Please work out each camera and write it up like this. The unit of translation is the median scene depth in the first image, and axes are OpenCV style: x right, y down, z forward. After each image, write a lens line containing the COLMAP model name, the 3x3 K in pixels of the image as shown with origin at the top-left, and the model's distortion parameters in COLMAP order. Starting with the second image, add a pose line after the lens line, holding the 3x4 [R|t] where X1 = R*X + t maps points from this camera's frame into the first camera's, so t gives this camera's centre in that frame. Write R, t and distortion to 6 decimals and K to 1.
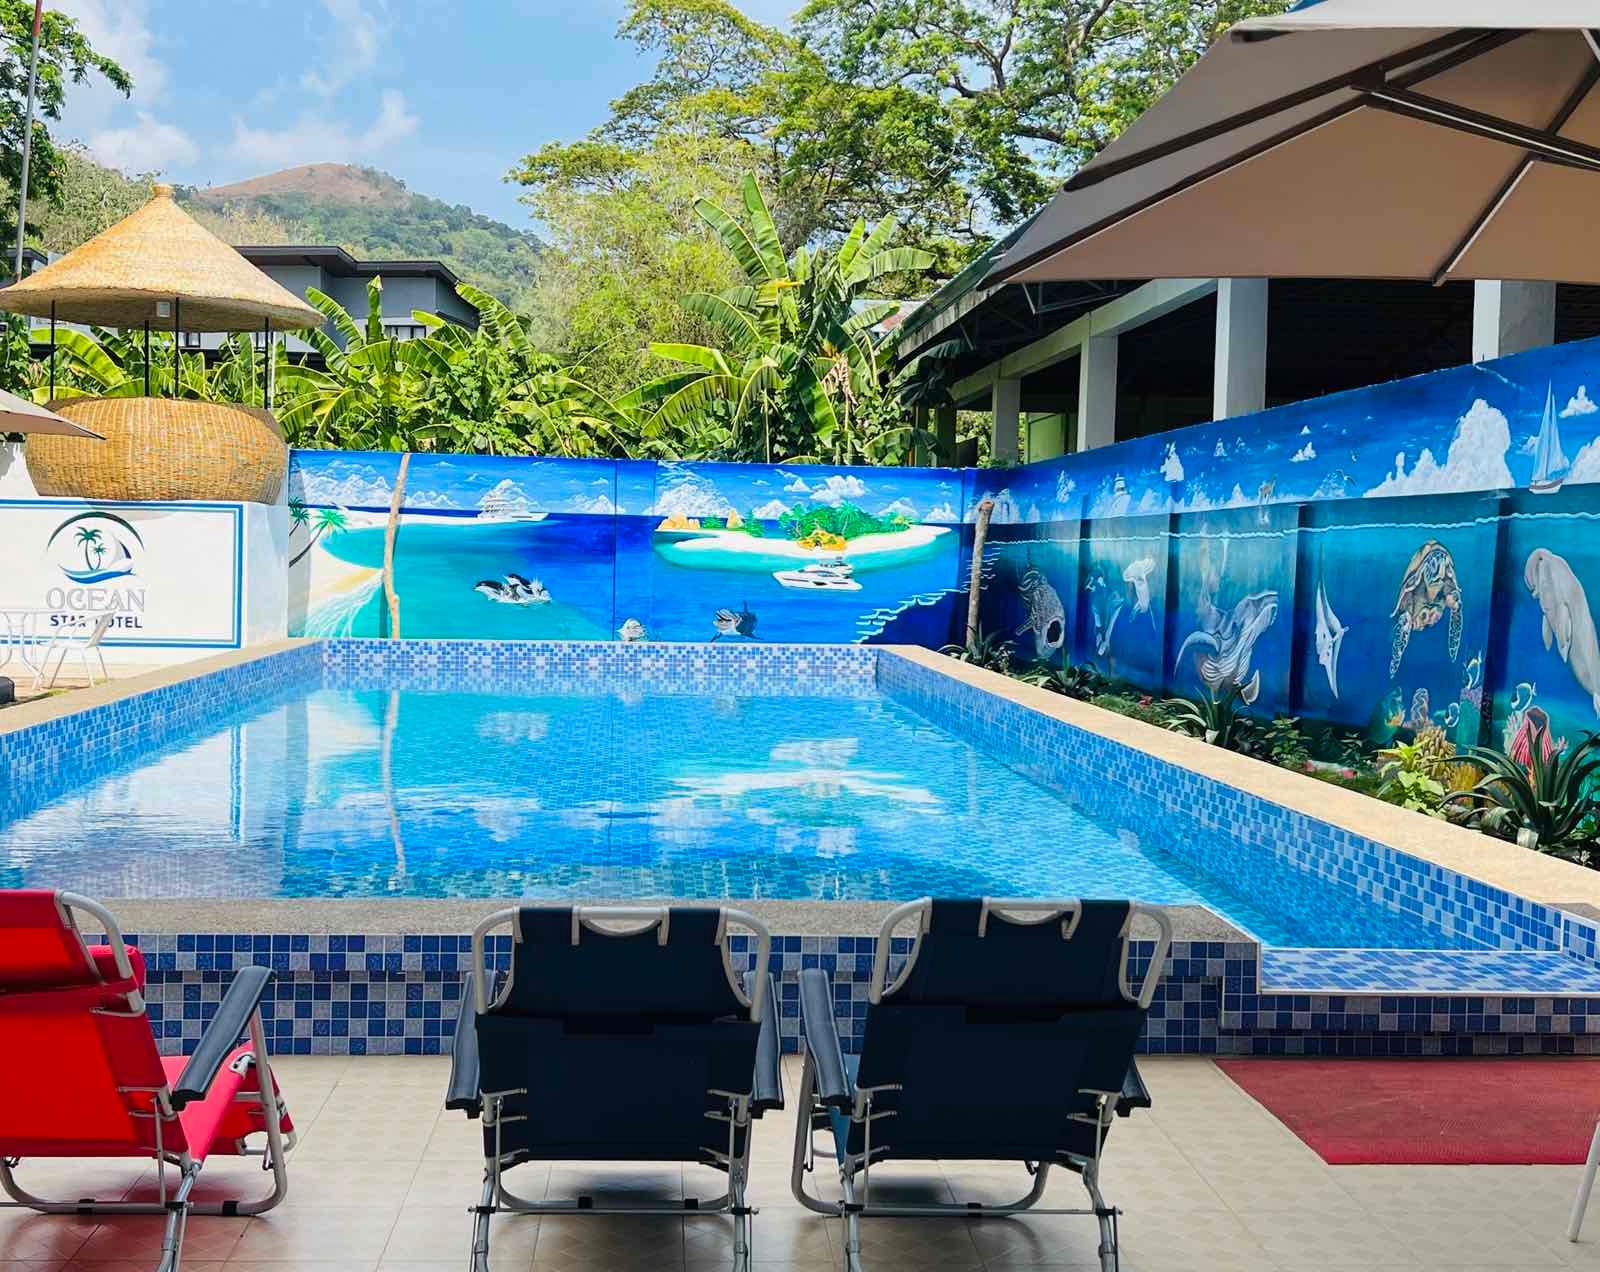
lens RADIAL K [[1889.0, 0, 793.8], [0, 1889.0, 633.5], [0, 0, 1]] dist [0.121170, 0.000000]
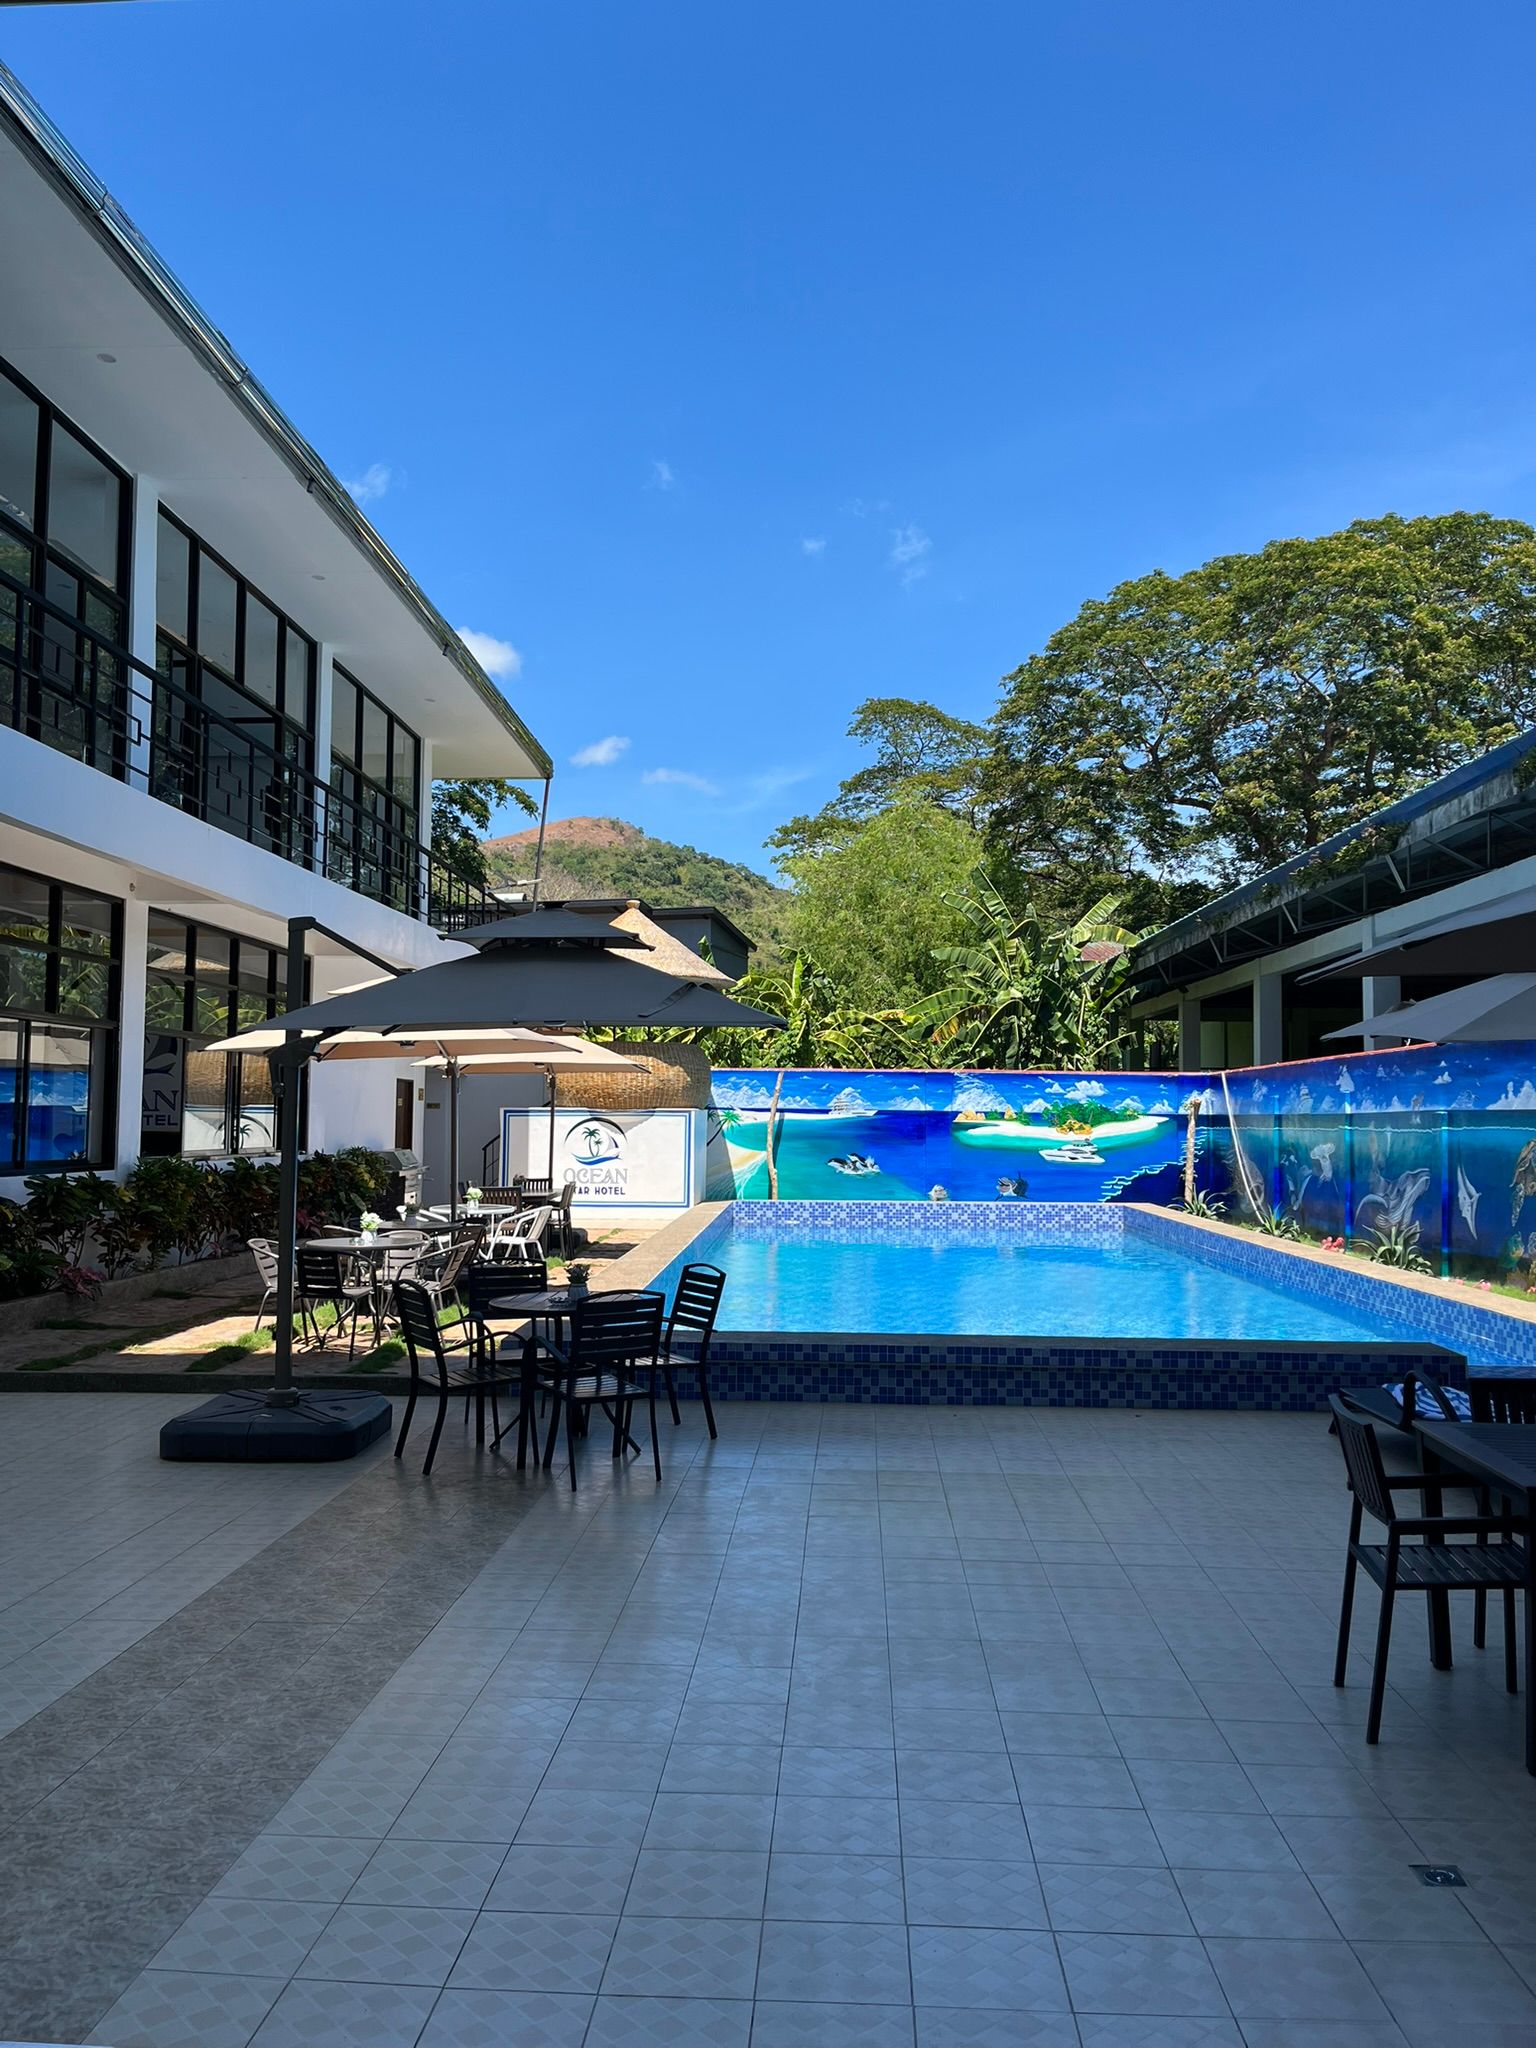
lens RADIAL K [[1575.0, 0, 770.3], [0, 1575.0, 1033.6], [0, 0, 1]] dist [0.049777, -0.059183]
pose [[0.992617, -0.019607, -0.119693, -0.069429], [0.007822, 0.995141, -0.098147, -0.005587], [0.121035, 0.096486, 0.987948, -0.196540]]
